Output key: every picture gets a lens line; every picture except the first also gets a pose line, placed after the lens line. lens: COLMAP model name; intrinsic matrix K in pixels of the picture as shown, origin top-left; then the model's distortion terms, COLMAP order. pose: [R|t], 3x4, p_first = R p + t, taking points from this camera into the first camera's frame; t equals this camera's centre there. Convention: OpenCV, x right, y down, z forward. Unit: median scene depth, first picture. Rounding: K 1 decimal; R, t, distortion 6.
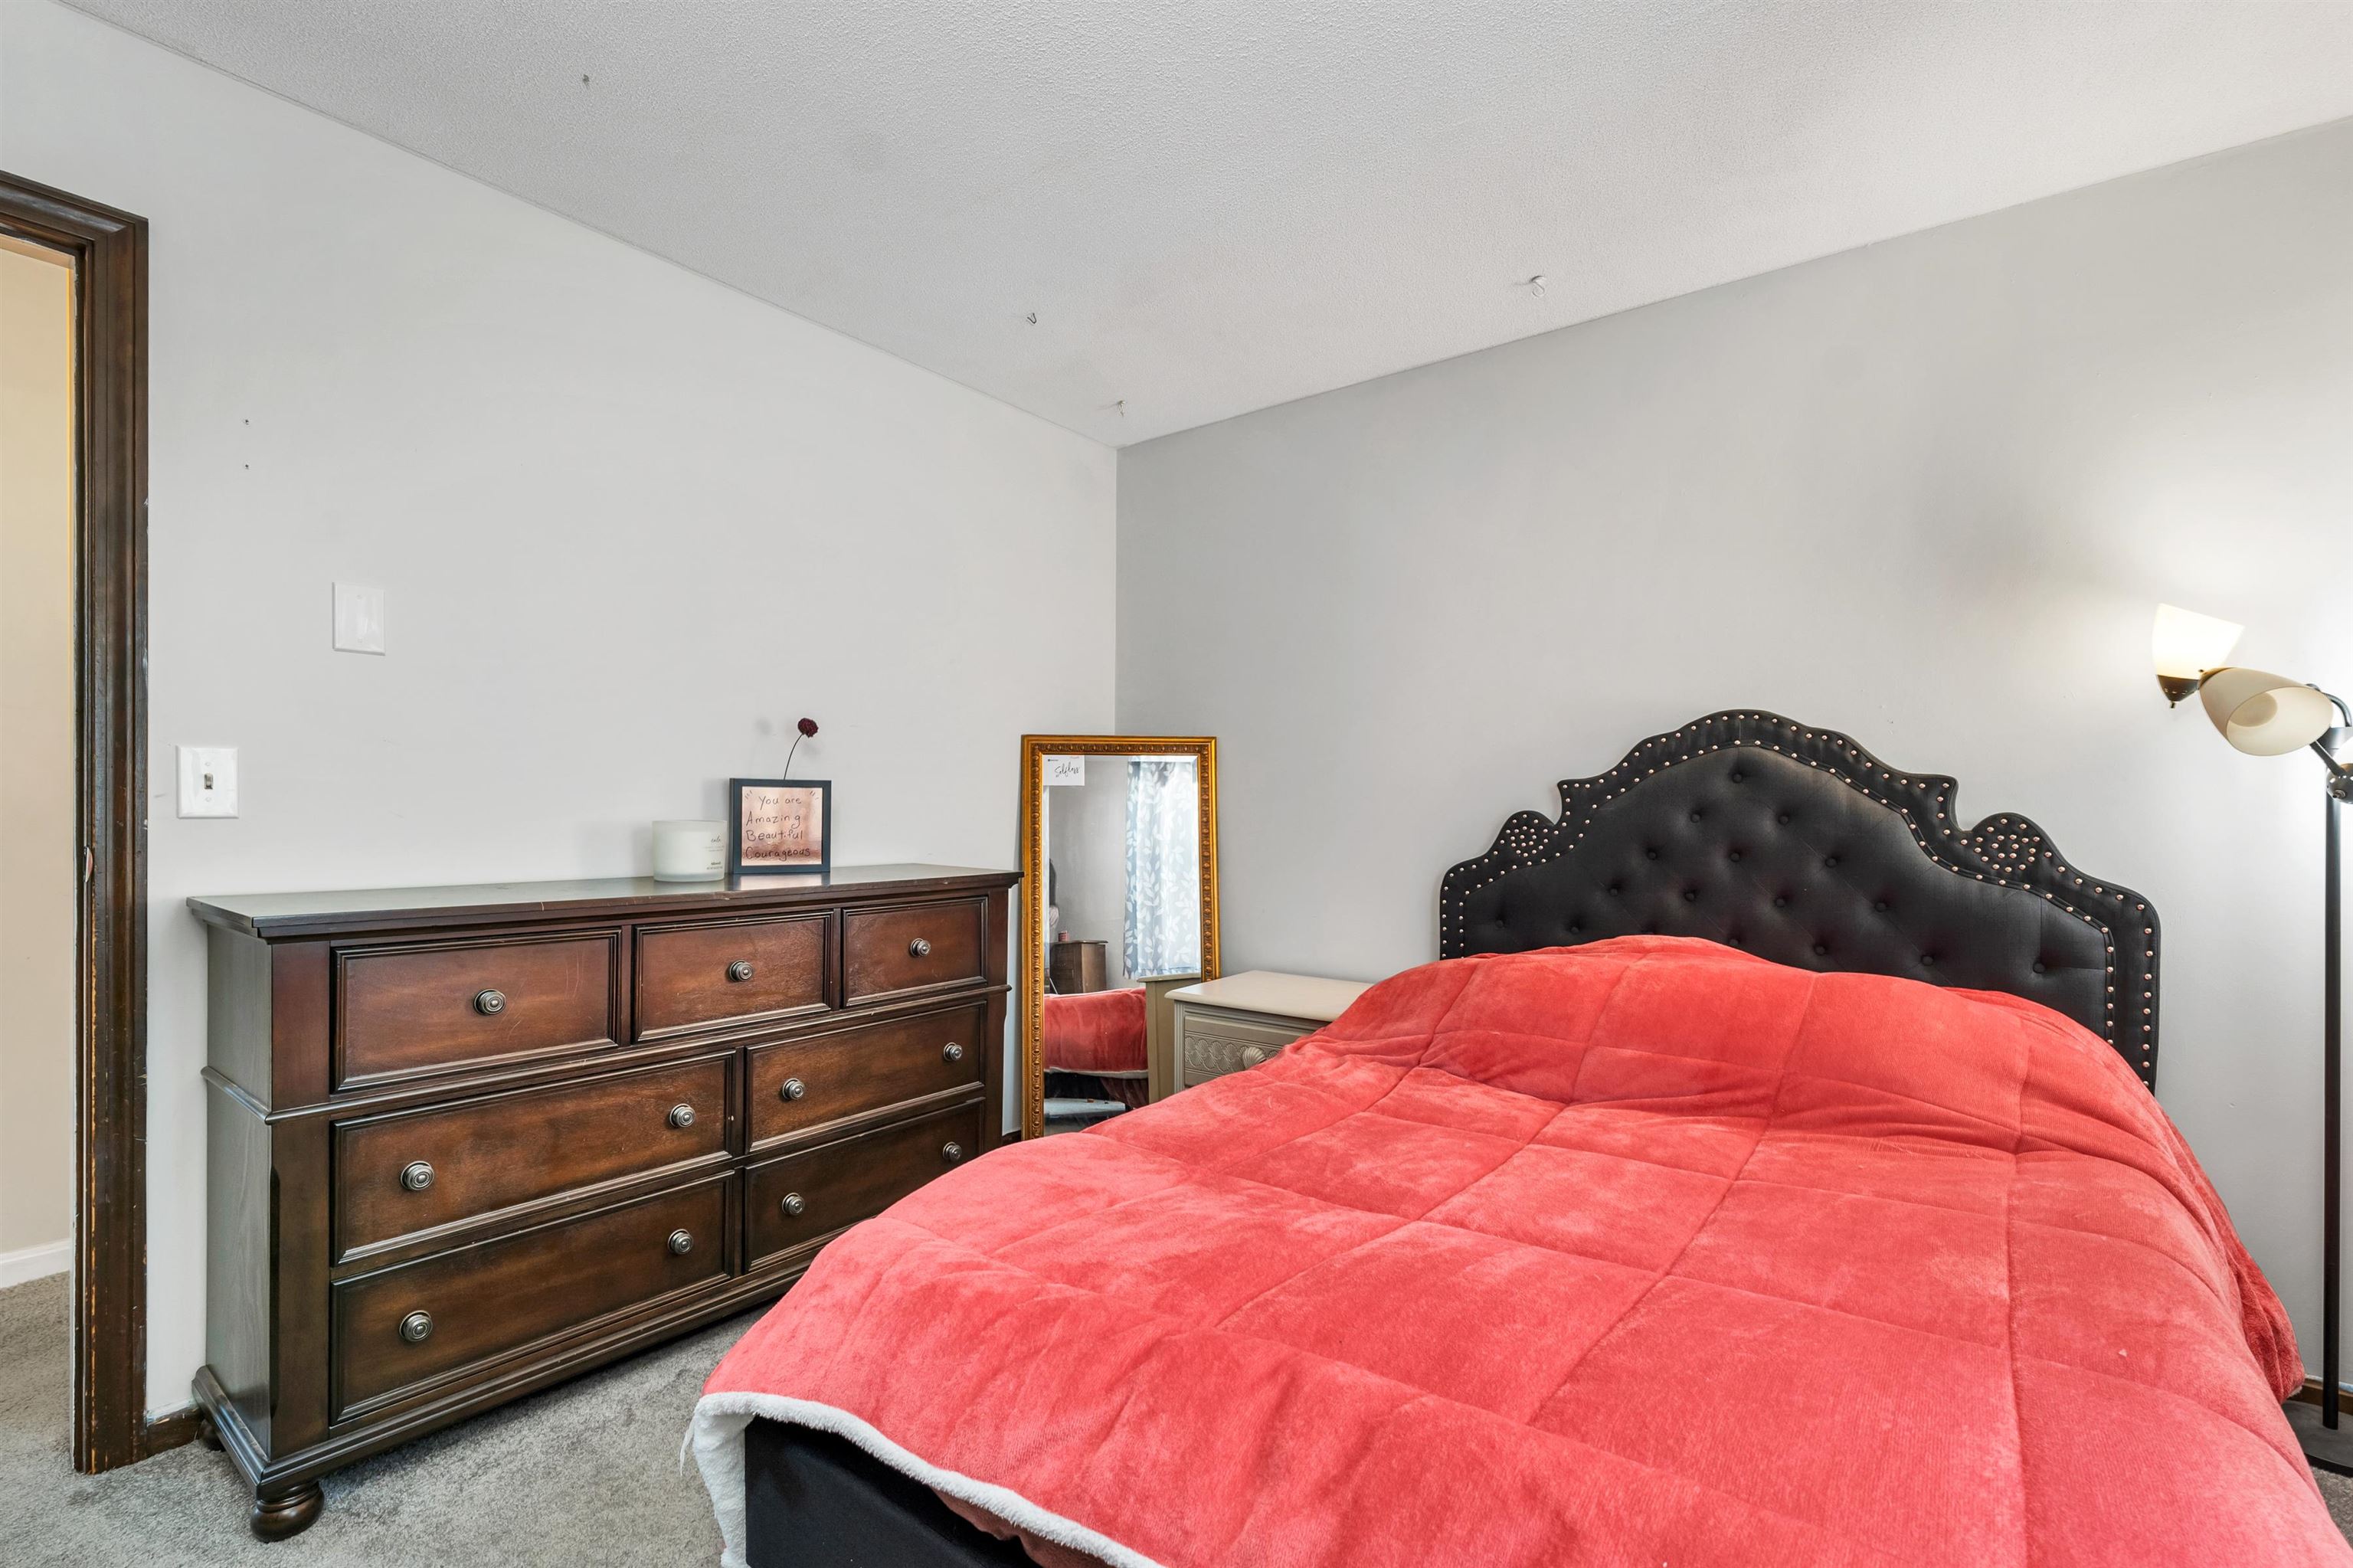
lens RADIAL K [[1044.5, 0, 1179.3], [0, 1044.5, 806.7], [0, 0, 1]] dist [-0.002043, 0.000306]
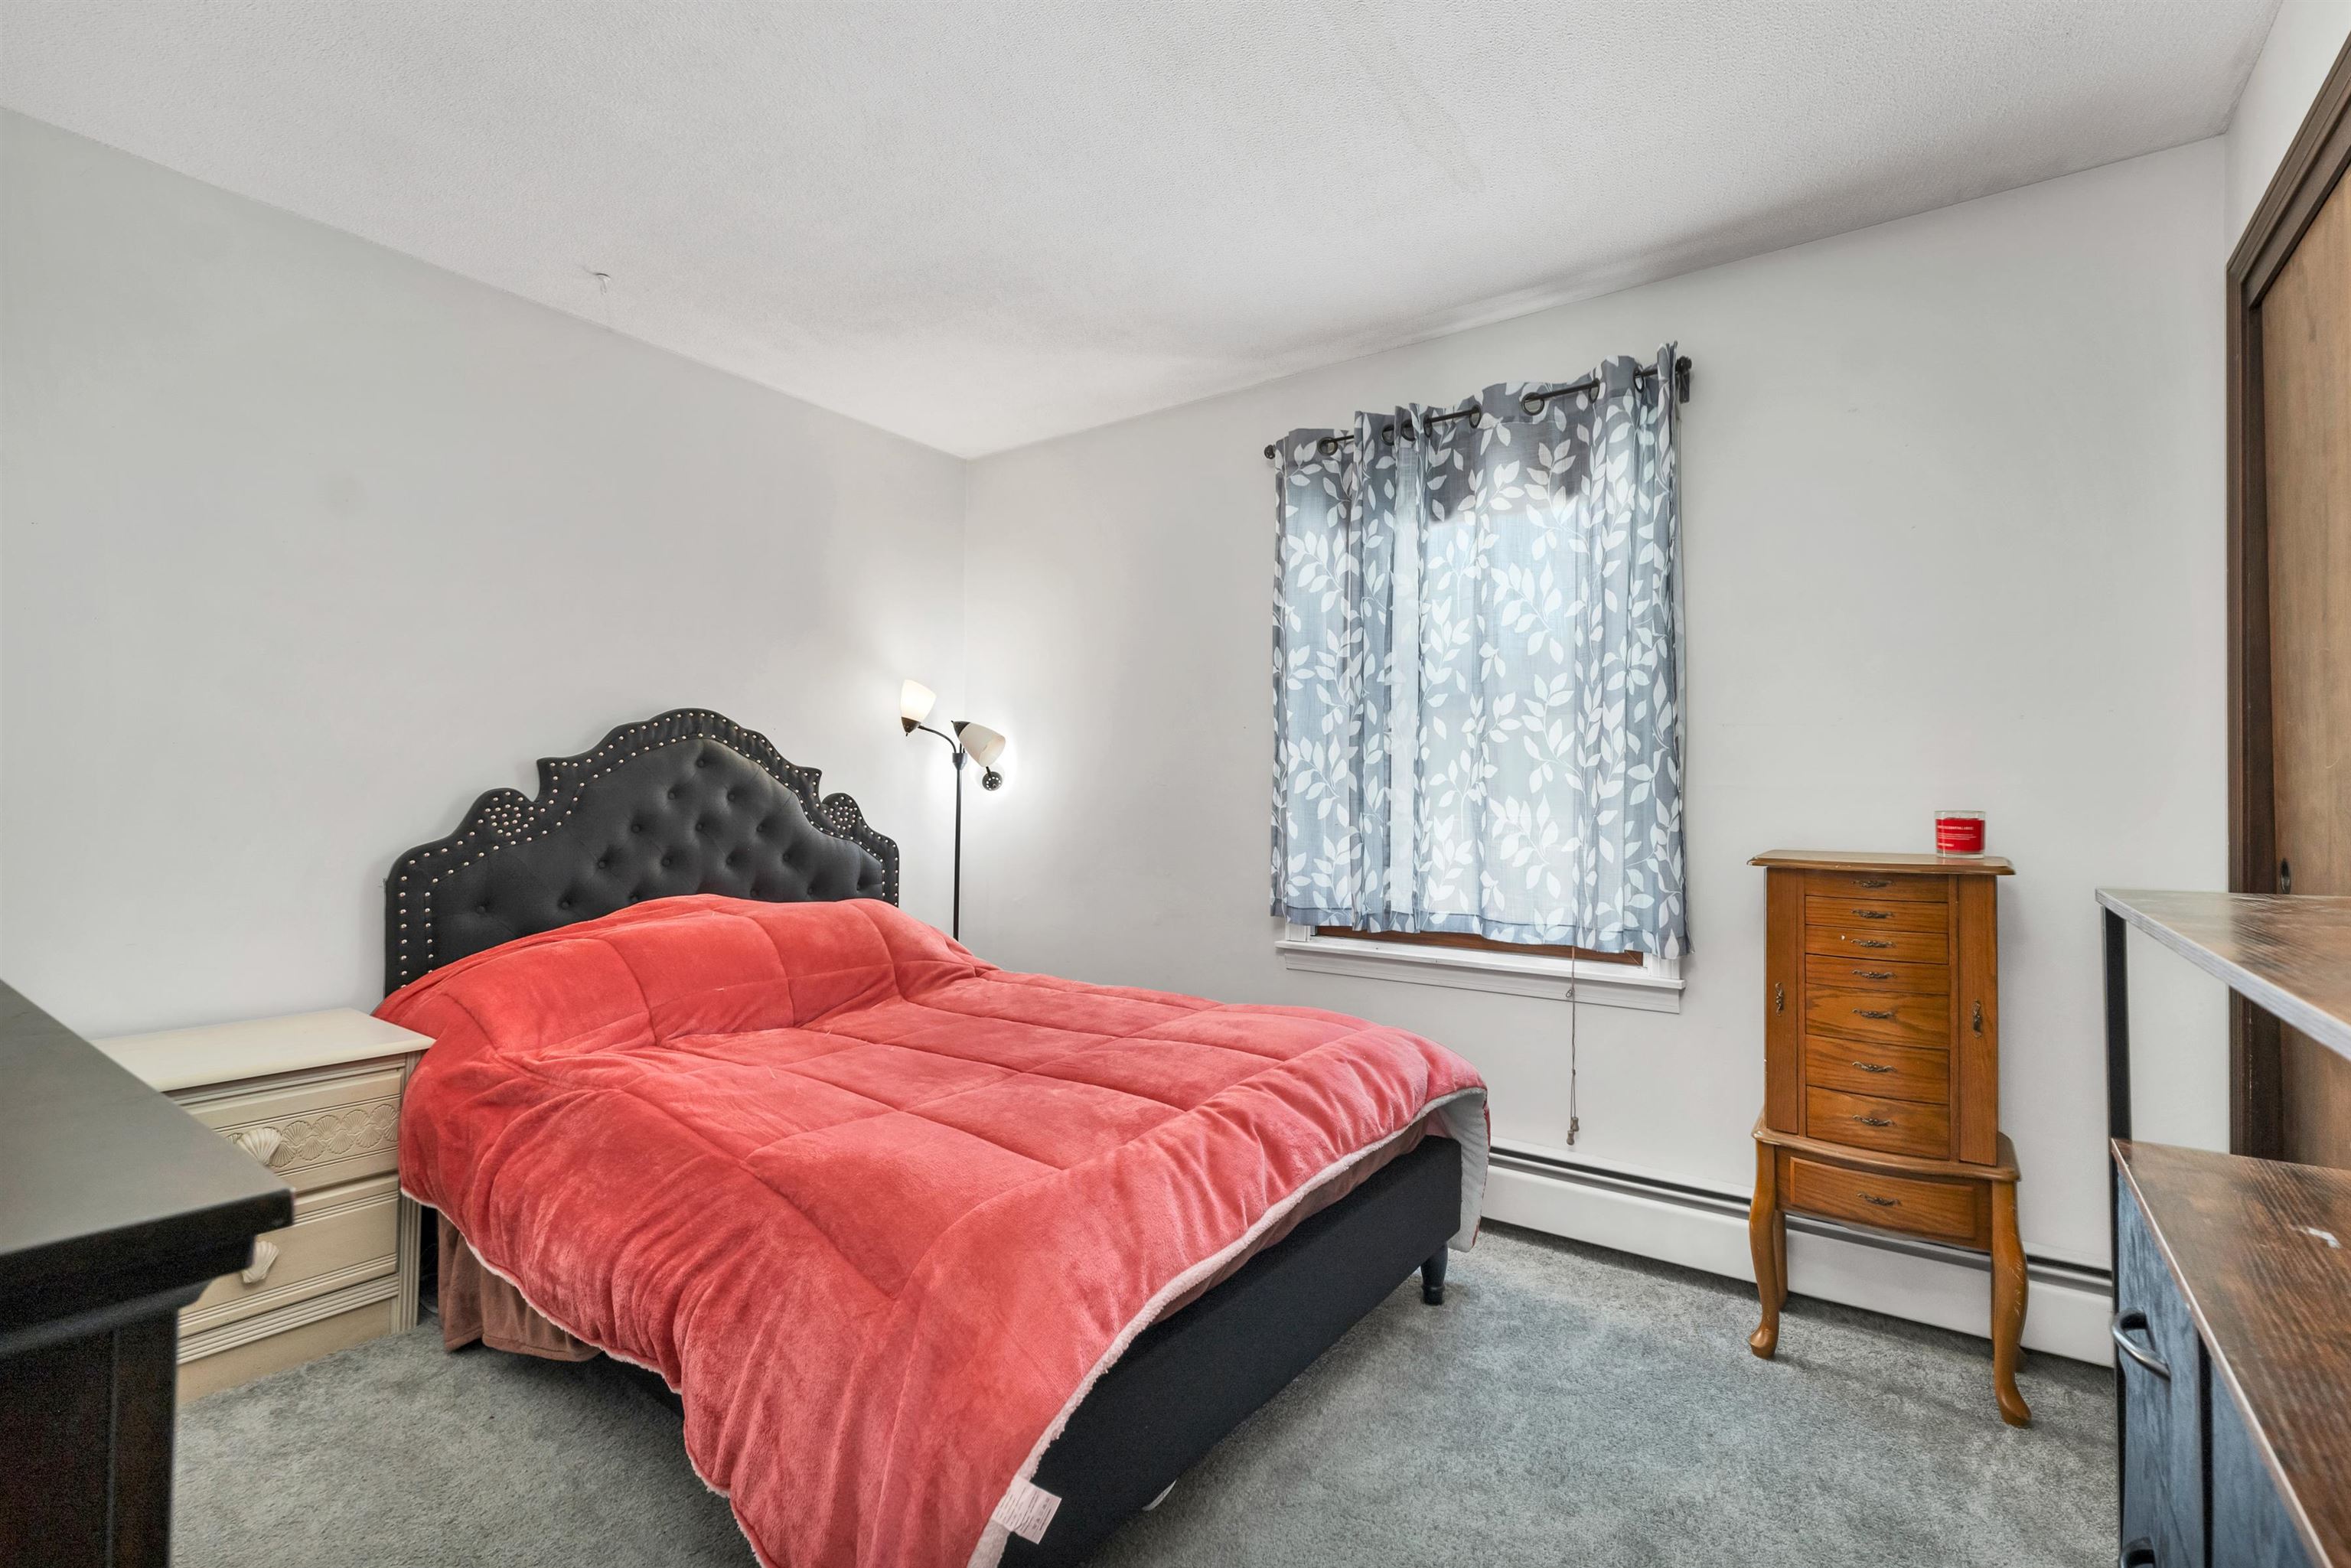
lens RADIAL K [[1043.5, 0, 1184.3], [0, 1043.5, 776.7], [0, 0, 1]] dist [-0.002043, 0.000306]
pose [[-0.031746, 0.015119, 0.999382, -0.745801], [-0.017124, 0.999731, -0.015668, -0.002707], [-0.999349, -0.017611, -0.031479, 0.480114]]
